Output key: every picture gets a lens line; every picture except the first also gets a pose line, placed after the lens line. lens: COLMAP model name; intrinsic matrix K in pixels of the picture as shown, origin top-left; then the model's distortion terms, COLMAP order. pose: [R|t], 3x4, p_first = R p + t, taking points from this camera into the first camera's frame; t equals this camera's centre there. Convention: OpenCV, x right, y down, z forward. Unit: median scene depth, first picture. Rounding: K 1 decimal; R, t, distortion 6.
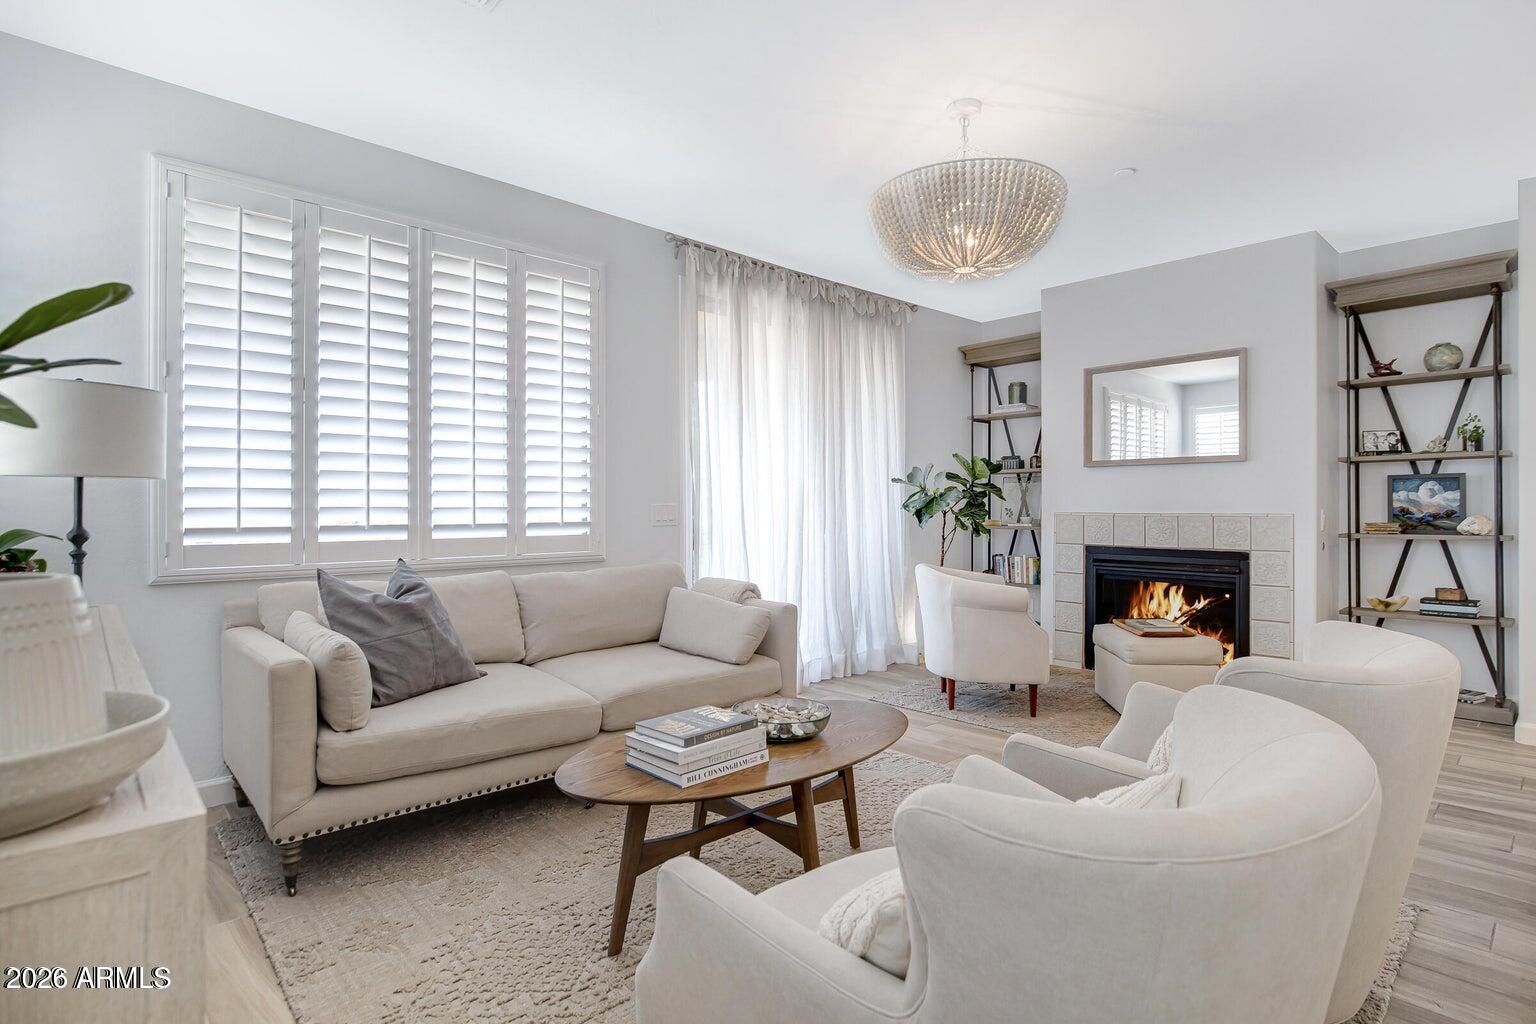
lens RADIAL K [[803.6, 0, 786.3], [0, 803.6, 508.8], [0, 0, 1]] dist [0.003408, 0.000003]
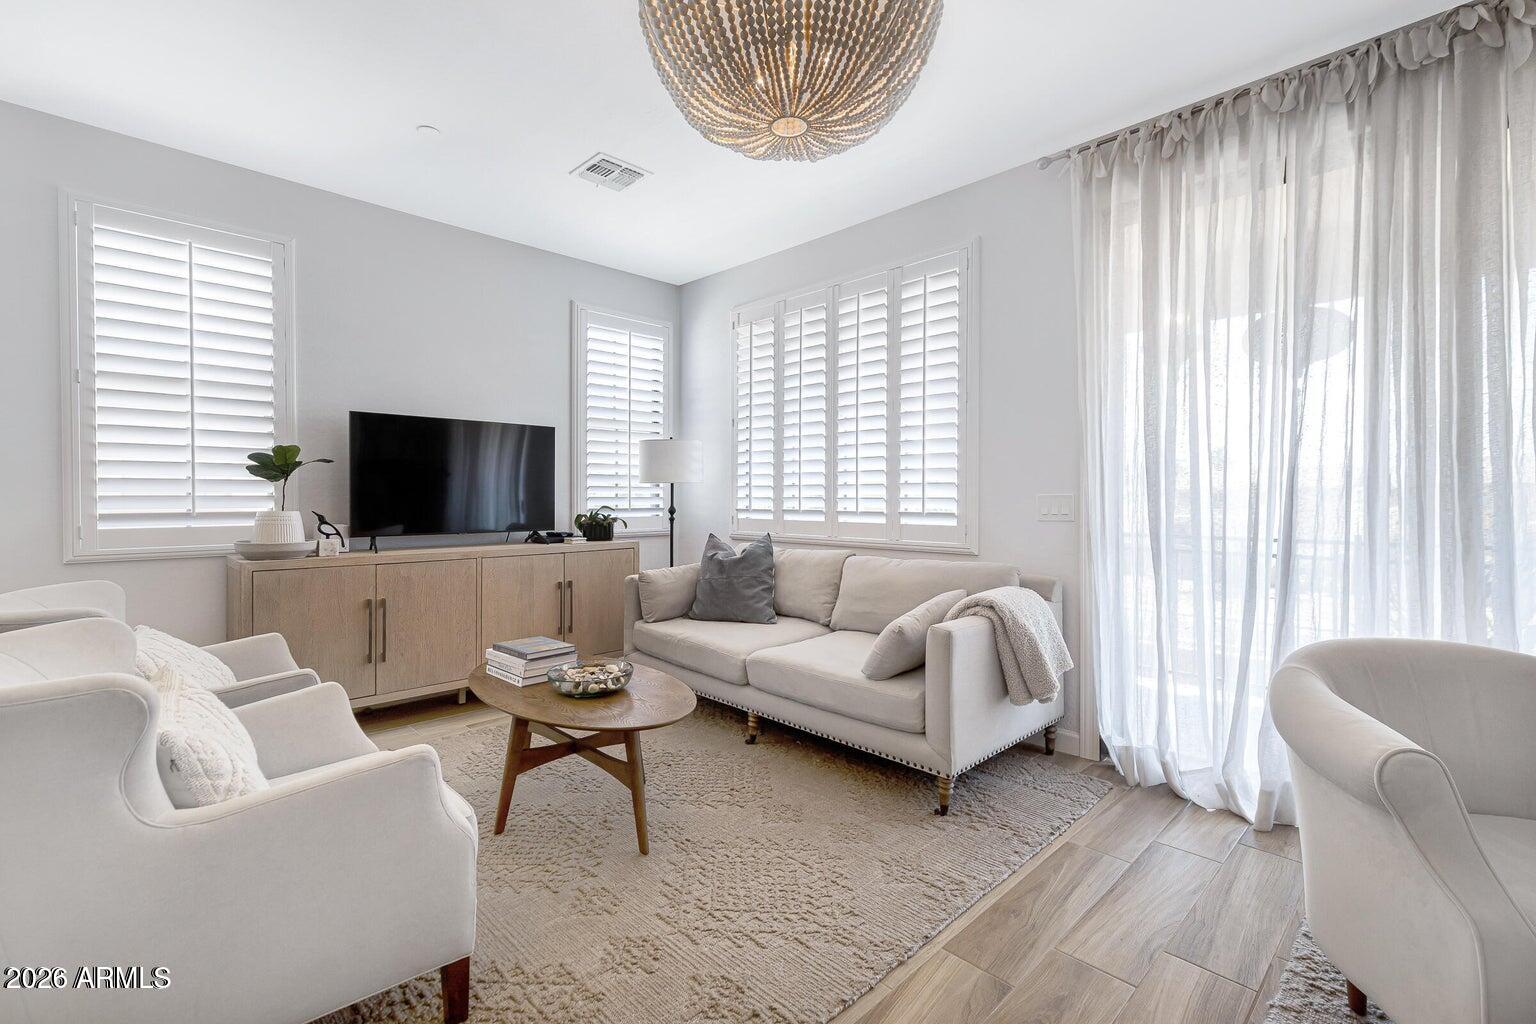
lens RADIAL K [[703.3, 0, 780.5], [0, 703.3, 512.6], [0, 0, 1]] dist [-0.005299, -0.001988]
pose [[0.045919, 0.019654, -0.998752, 0.539525], [-0.006415, 0.999792, 0.019379, 0.000979], [0.998925, 0.005517, 0.046036, 0.656795]]
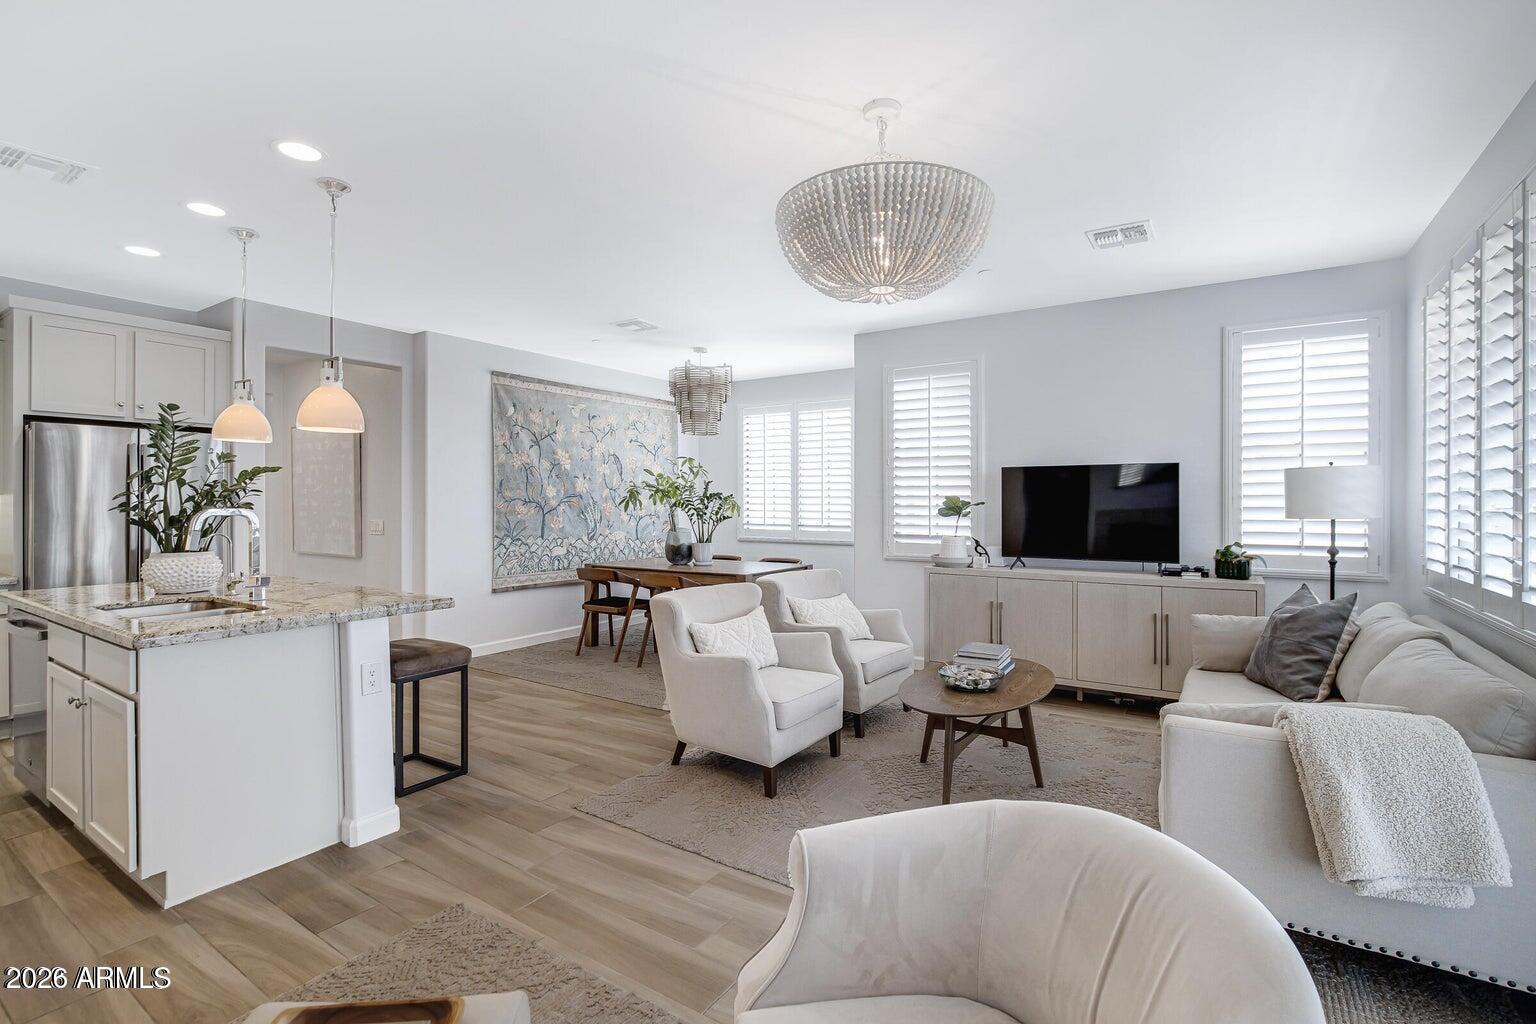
lens RADIAL K [[706.8, 0, 776.2], [0, 706.8, 505.0], [0, 0, 1]] dist [-0.011931, -0.000106]
pose [[-0.973948, 0.003145, -0.226749, 0.348501], [0.001612, 0.999975, 0.006945, -0.041277], [0.226765, 0.006399, -0.973928, 1.193682]]
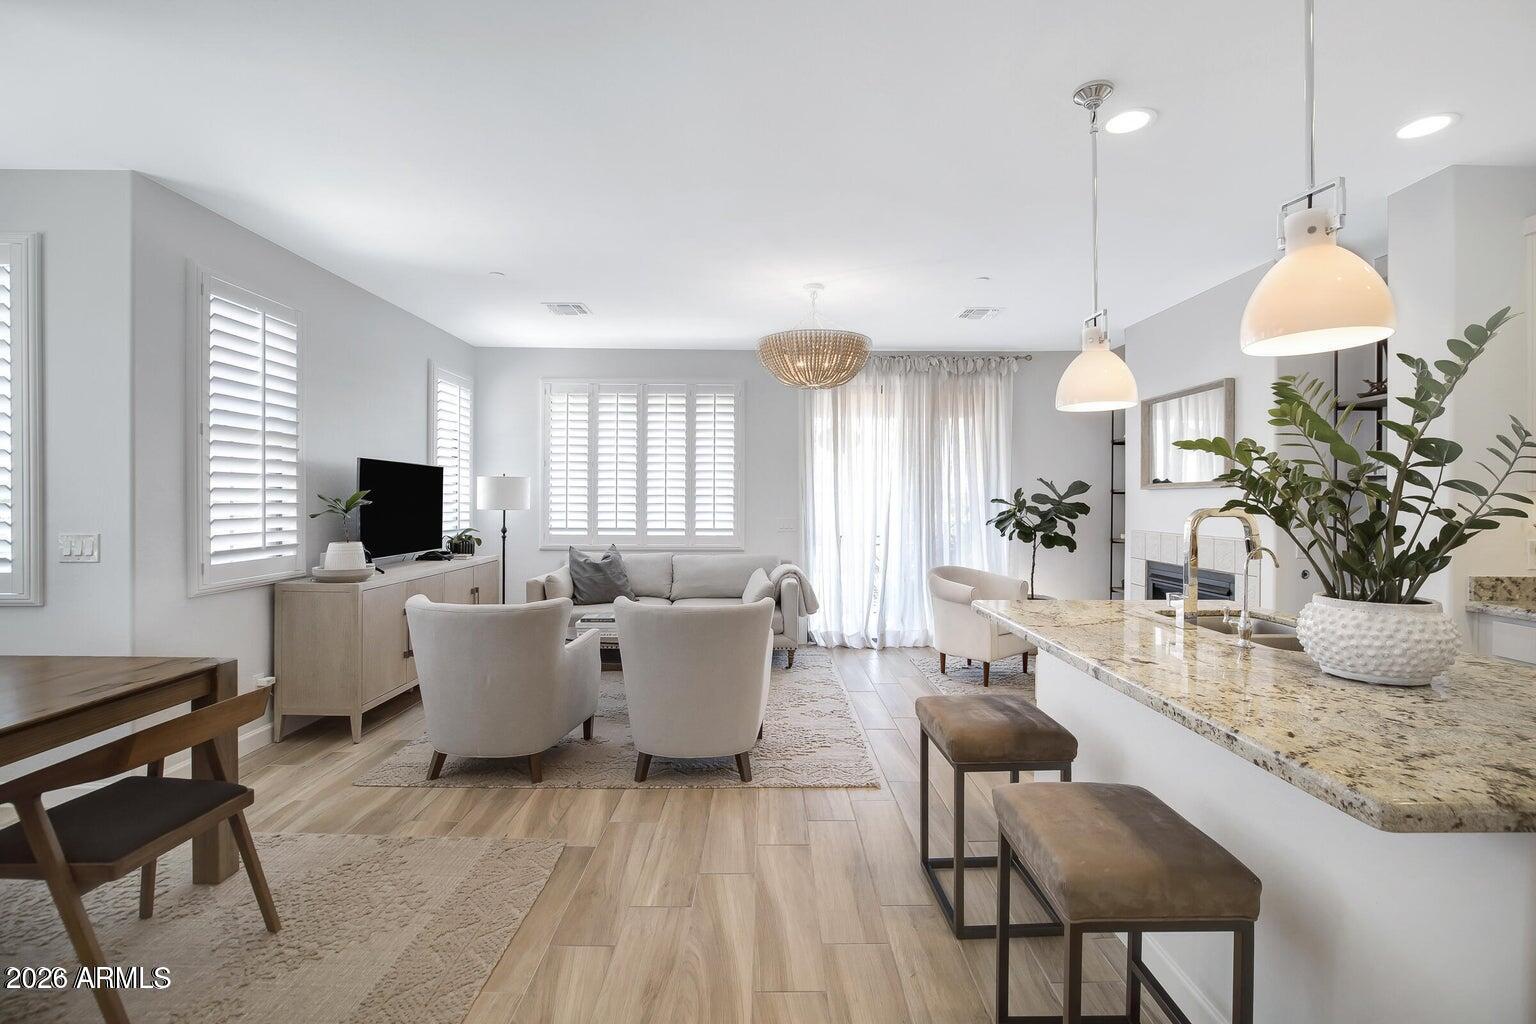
lens RADIAL K [[706.8, 0, 764.5], [0, 706.8, 506.7], [0, 0, 1]] dist [-0.011931, -0.000106]
pose [[0.723460, 0.009036, -0.690307, 0.782165], [-0.007412, 0.999958, 0.005322, -0.035649], [0.690326, 0.001266, 0.723497, -0.071374]]
